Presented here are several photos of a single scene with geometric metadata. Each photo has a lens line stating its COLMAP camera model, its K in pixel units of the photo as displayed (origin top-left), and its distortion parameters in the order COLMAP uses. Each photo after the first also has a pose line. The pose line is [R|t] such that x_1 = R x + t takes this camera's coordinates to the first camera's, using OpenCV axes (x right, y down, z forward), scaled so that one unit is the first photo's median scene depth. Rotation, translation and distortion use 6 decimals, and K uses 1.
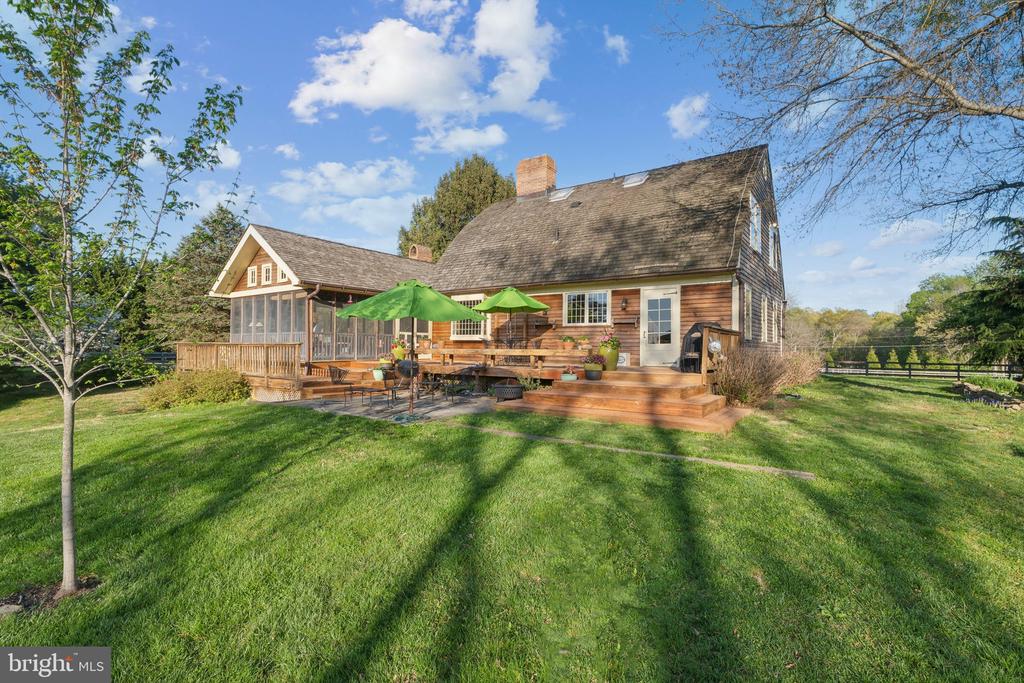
lens RADIAL K [[473.4, 0, 512.2], [0, 473.4, 342.7], [0, 0, 1]] dist [-0.000390, -0.000006]
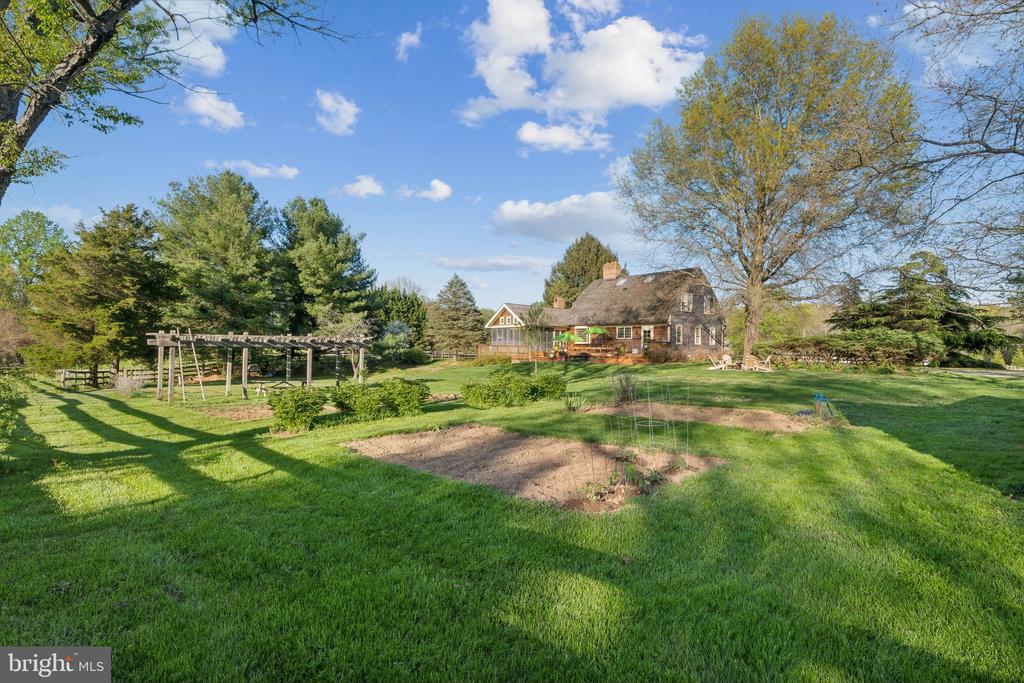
lens RADIAL K [[473.4, 0, 512.2], [0, 473.4, 342.1], [0, 0, 1]] dist [-0.000390, -0.000006]
pose [[0.969019, 0.001962, -0.246979, 0.173020], [-0.002266, 0.999997, -0.000946, -0.011502], [0.246976, 0.001476, 0.969020, -1.518613]]
